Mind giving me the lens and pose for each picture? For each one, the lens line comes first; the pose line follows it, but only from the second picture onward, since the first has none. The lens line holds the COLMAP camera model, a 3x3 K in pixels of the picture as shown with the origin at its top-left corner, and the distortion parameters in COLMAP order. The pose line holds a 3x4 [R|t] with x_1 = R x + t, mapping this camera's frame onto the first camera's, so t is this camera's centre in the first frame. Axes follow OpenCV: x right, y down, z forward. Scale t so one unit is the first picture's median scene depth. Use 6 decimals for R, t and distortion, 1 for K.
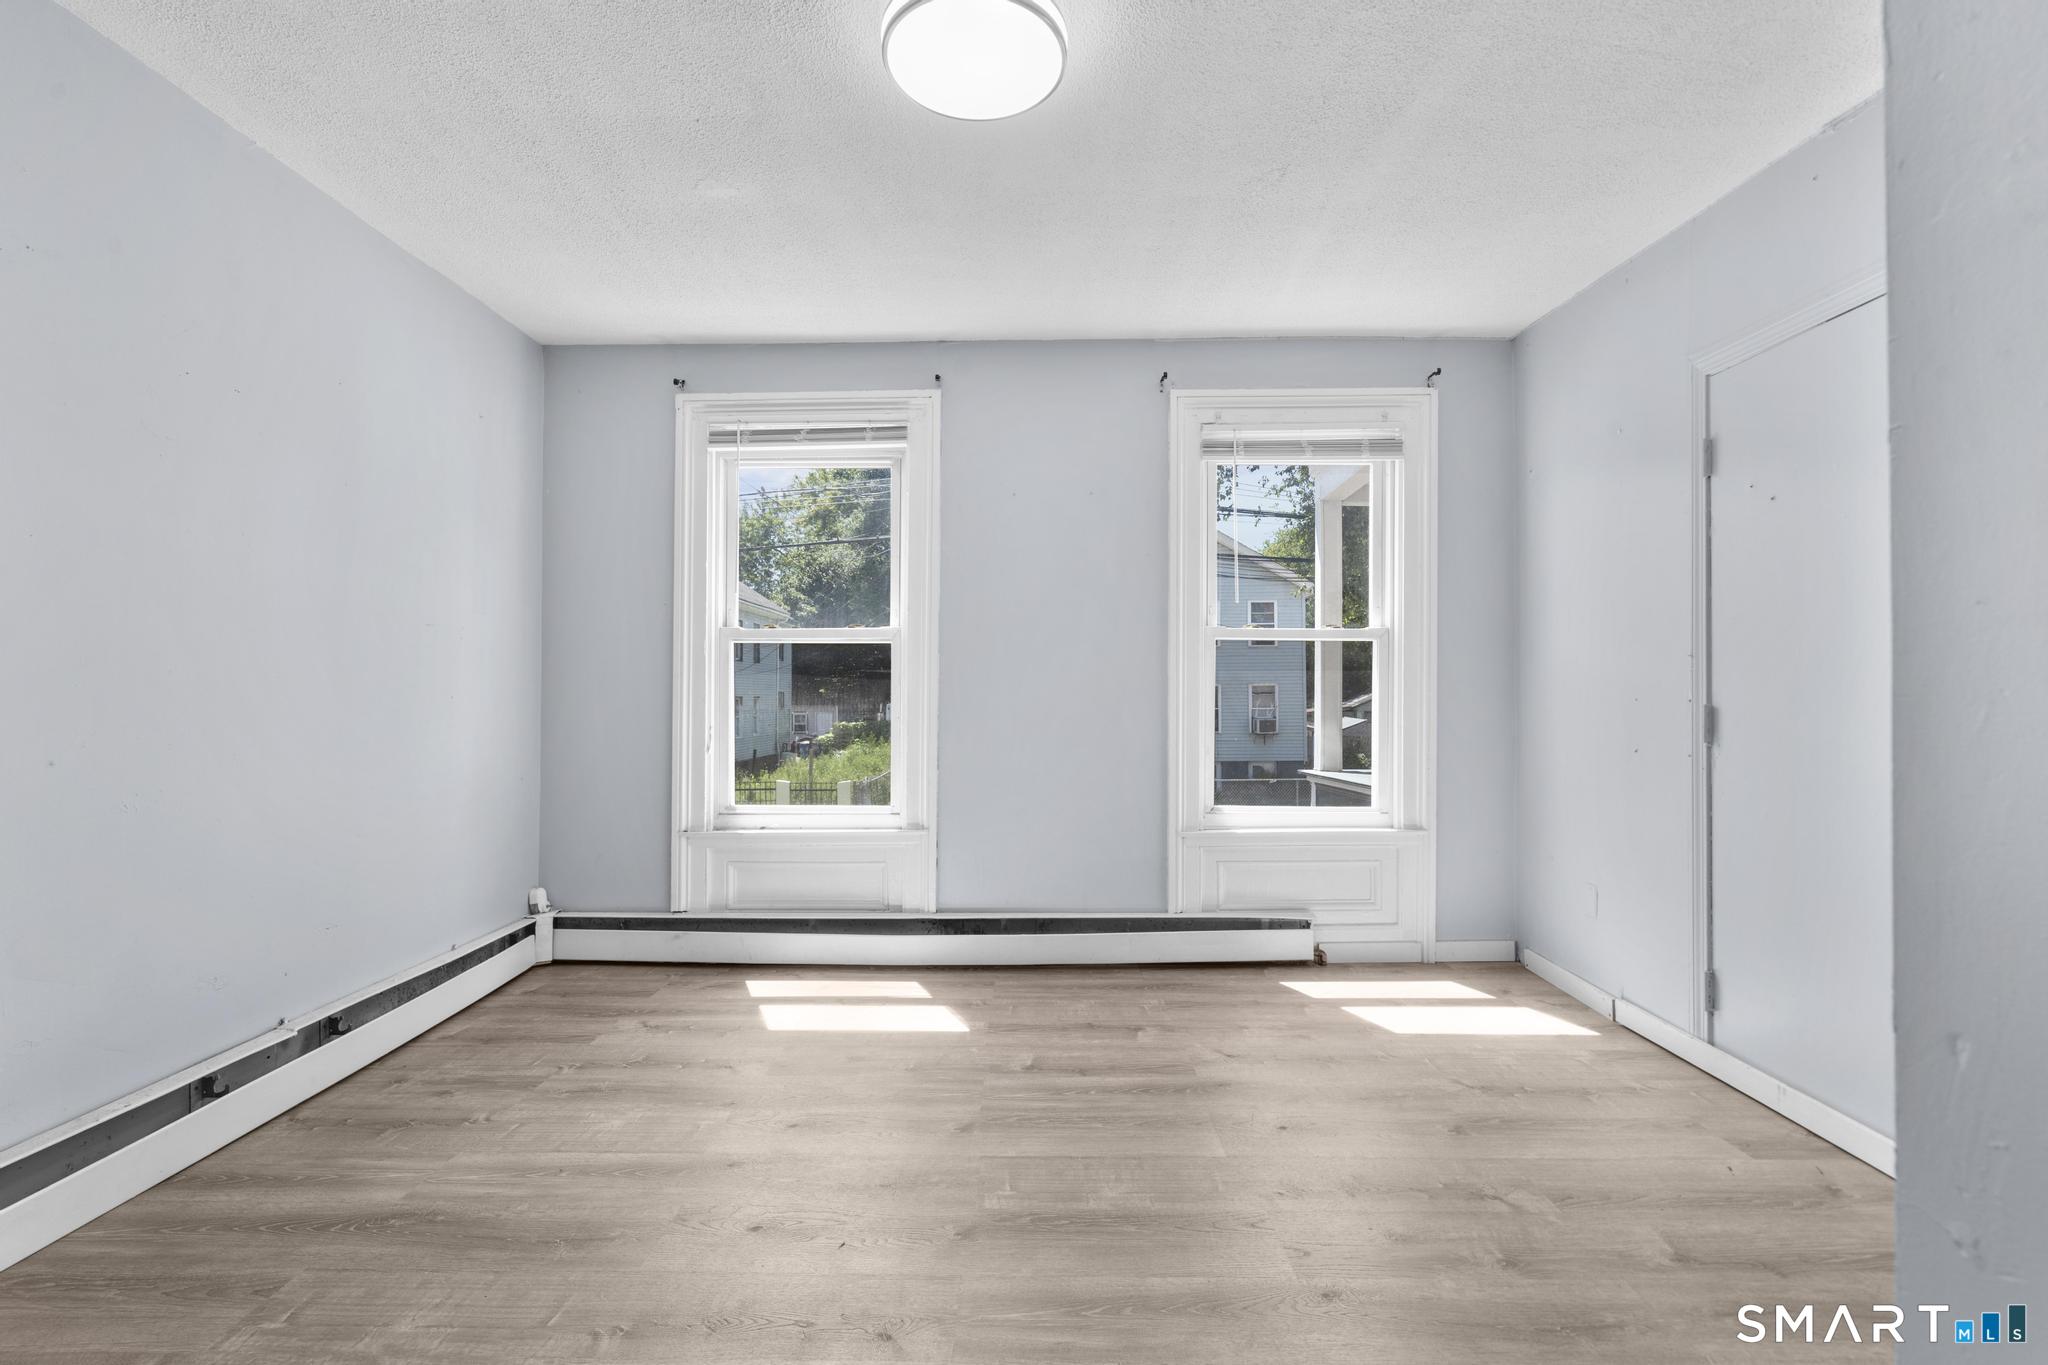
lens RADIAL K [[924.0, 0, 1021.6], [0, 924.0, 685.8], [0, 0, 1]] dist [-0.006463, 0.004070]
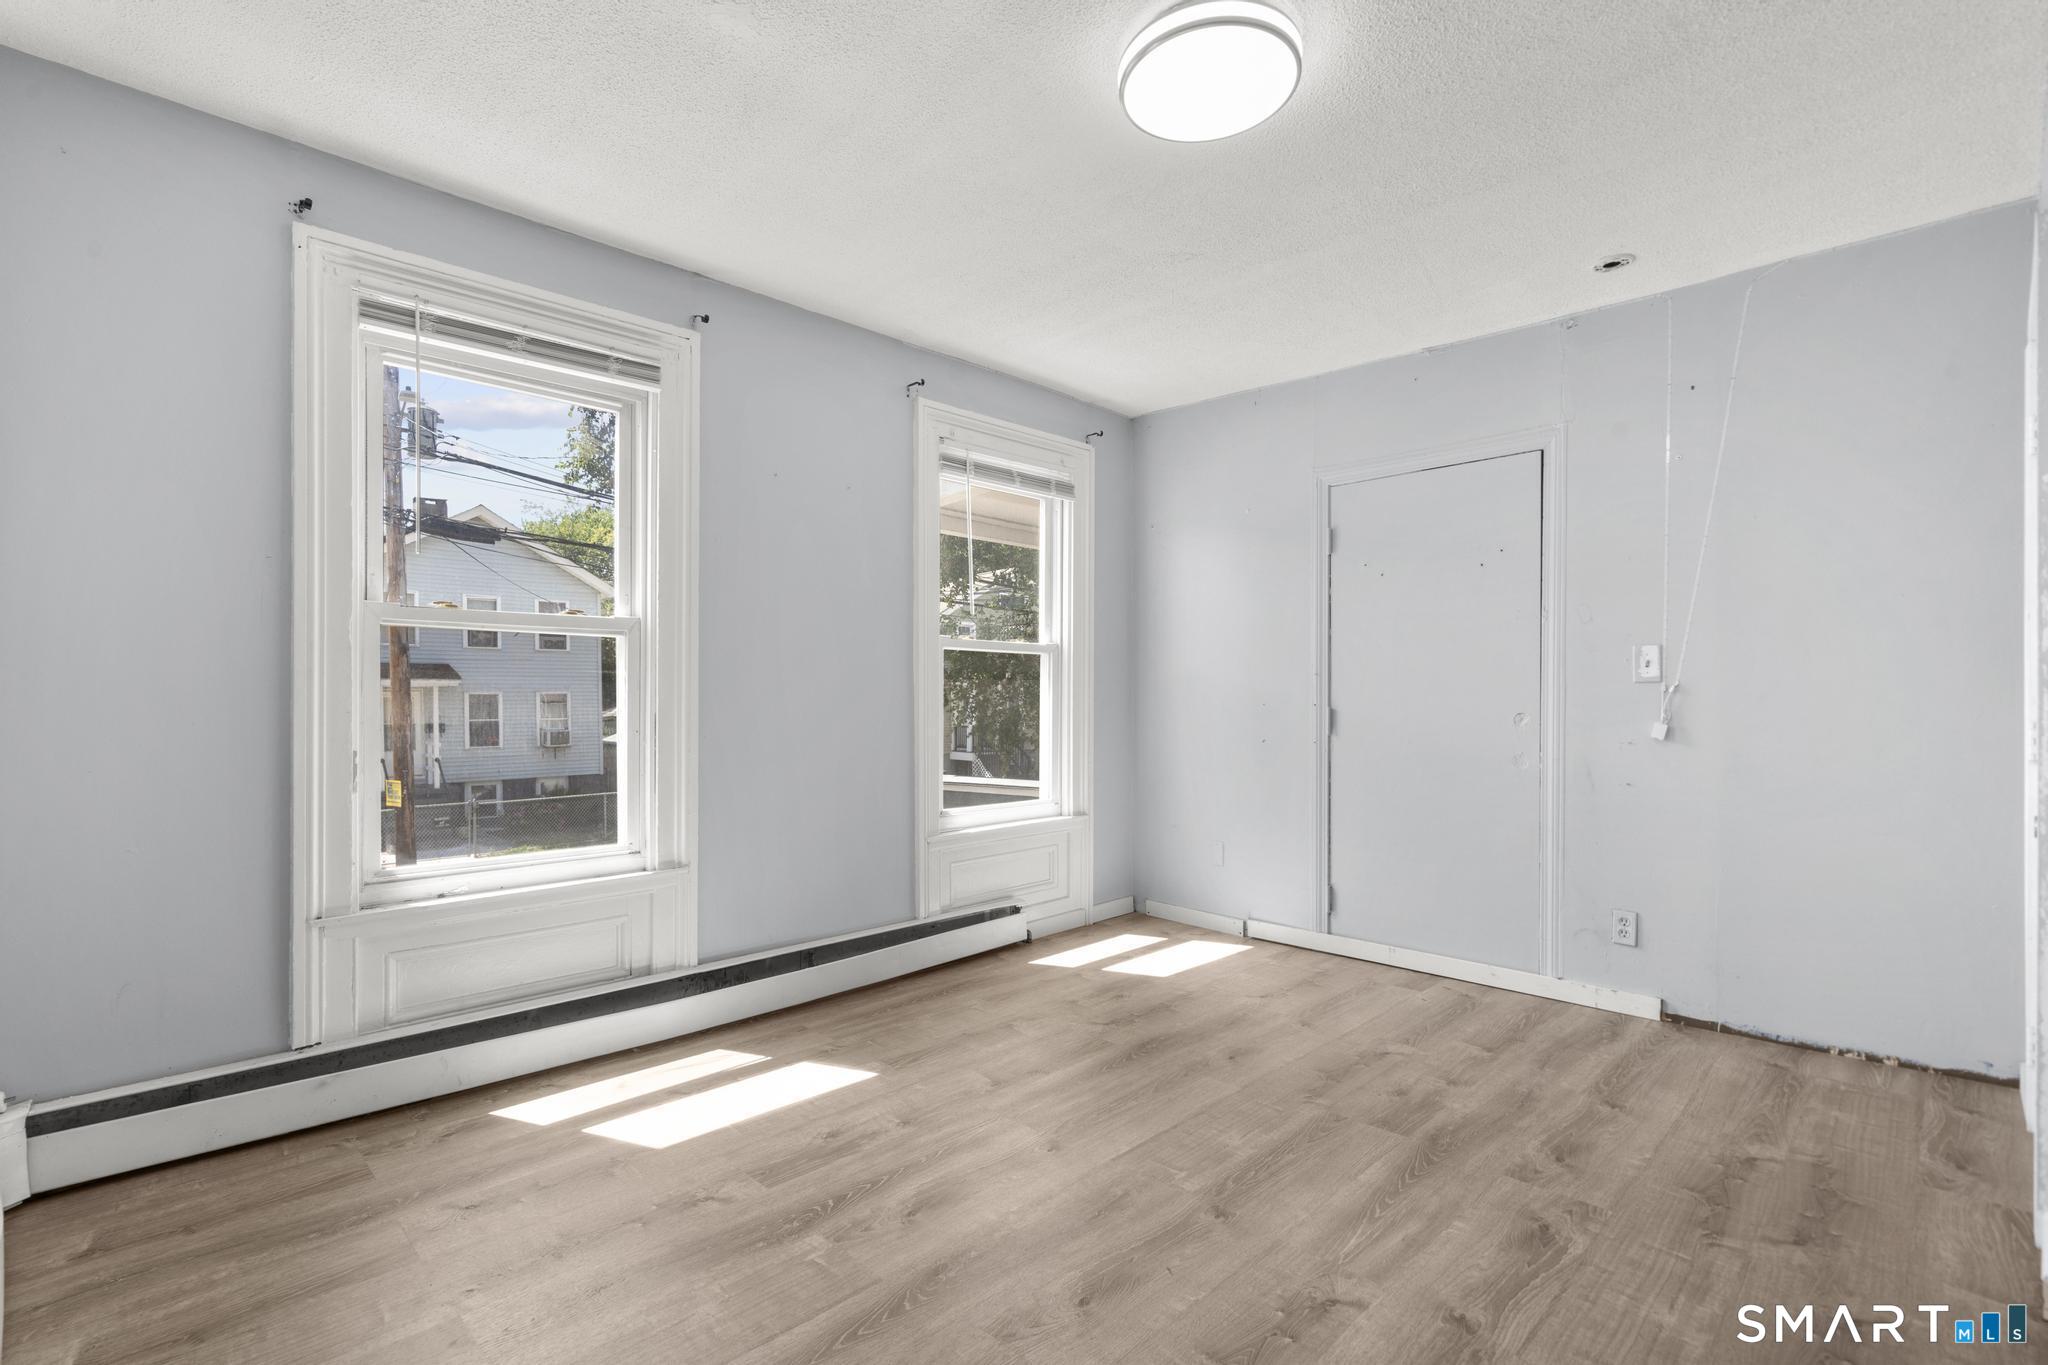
lens RADIAL K [[938.2, 0, 1021.0], [0, 938.2, 699.2], [0, 0, 1]] dist [-0.002224, 0.000326]
pose [[0.703538, 0.000496, 0.710658, -0.543385], [-0.004016, 0.999987, 0.003279, 0.003563], [-0.710647, -0.005161, 0.703530, 0.229214]]
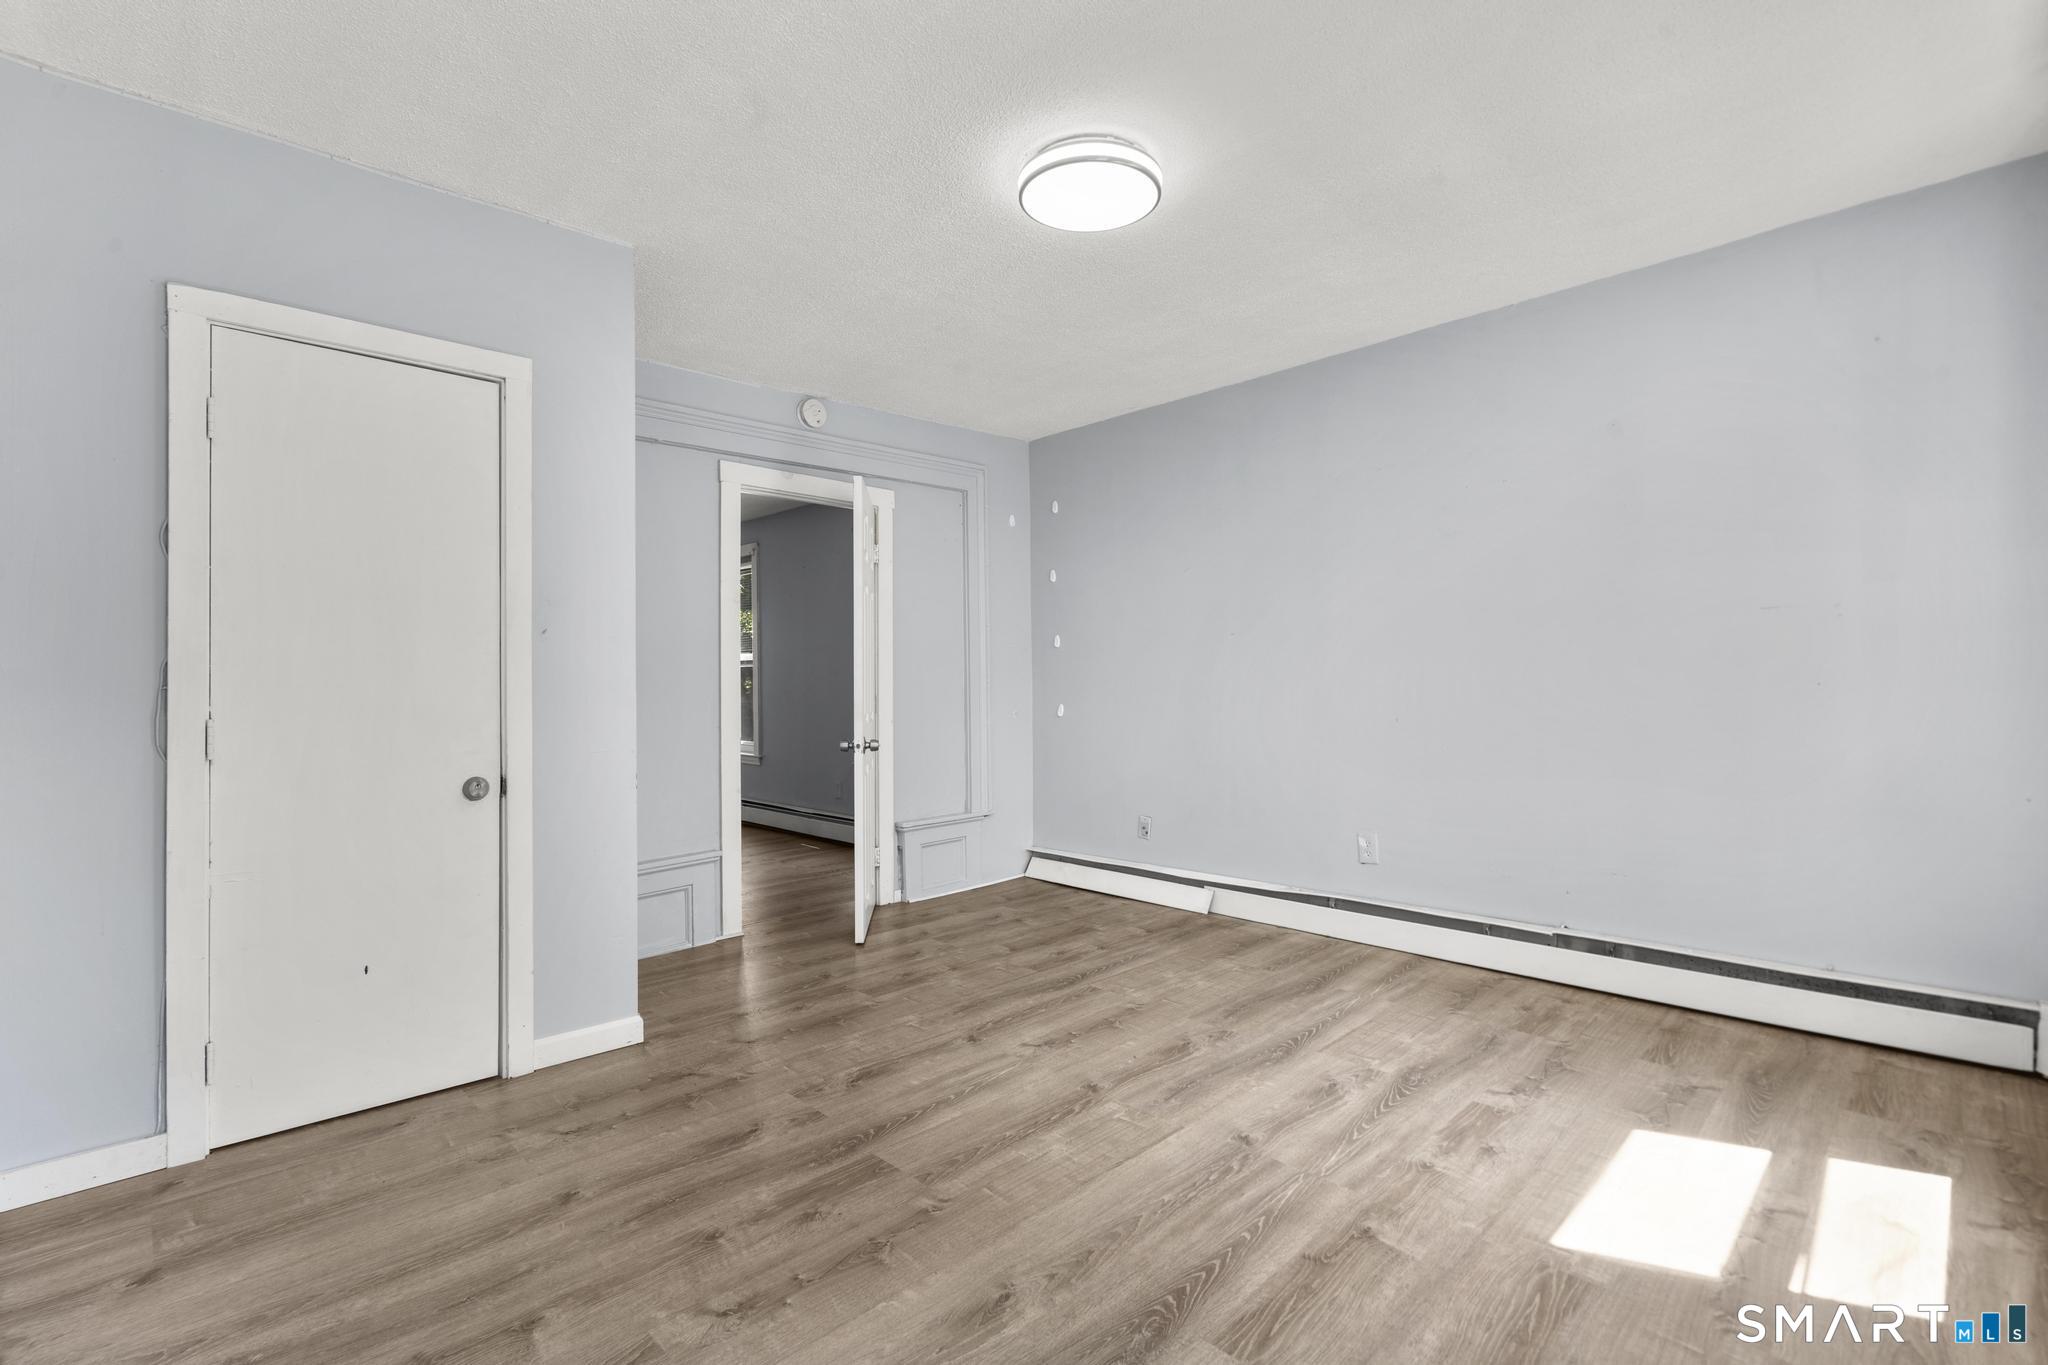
lens RADIAL K [[924.0, 0, 1021.6], [0, 924.0, 685.8], [0, 0, 1]] dist [-0.006463, 0.004070]
pose [[-0.706263, 0.001871, -0.707948, 0.535320], [0.014633, 0.999821, -0.011956, 0.012705], [0.707799, -0.018803, -0.706164, 1.048124]]
